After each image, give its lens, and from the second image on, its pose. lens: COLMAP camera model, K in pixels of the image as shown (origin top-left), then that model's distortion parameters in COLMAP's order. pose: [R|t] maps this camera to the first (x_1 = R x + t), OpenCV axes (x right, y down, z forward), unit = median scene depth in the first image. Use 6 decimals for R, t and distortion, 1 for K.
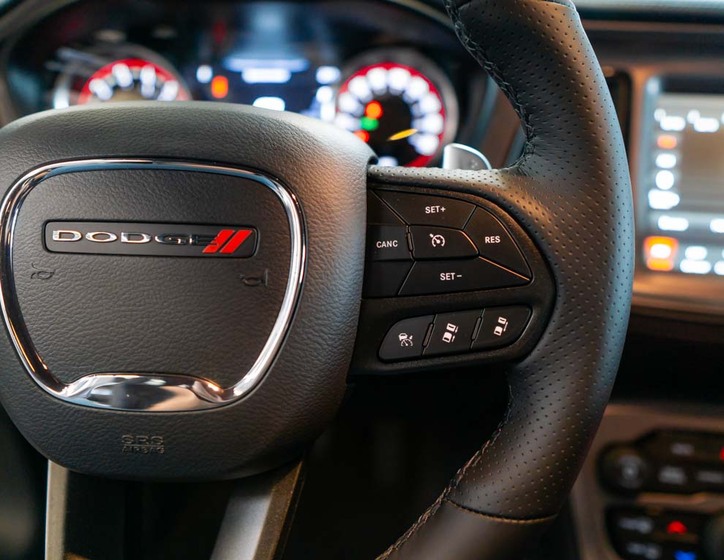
lens RADIAL K [[576.1, 0, 370.8], [0, 576.1, 280.6], [0, 0, 1]] dist [-0.004867, -0.001663]
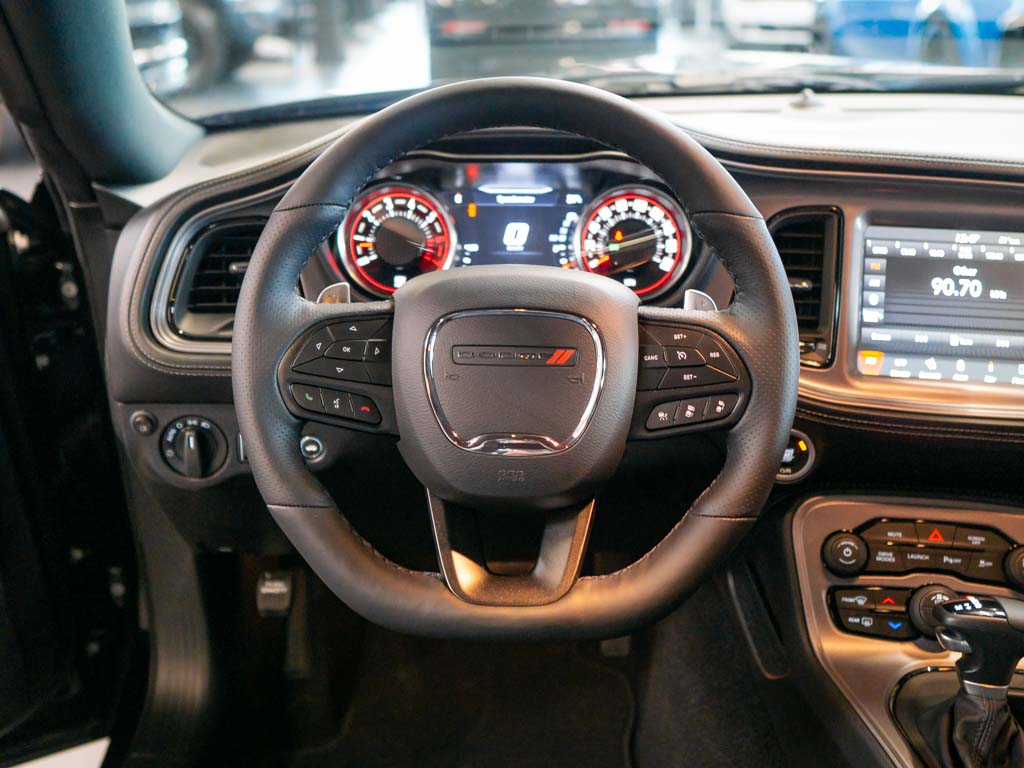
lens RADIAL K [[1095.5, 0, 541.3], [0, 1095.5, 381.7], [0, 0, 1]] dist [-0.014651, -0.010745]
pose [[0.999950, -0.007045, 0.007109, -0.303142], [0.007280, 0.999412, -0.033504, 0.105764], [-0.006869, 0.033554, 0.999413, -2.087681]]
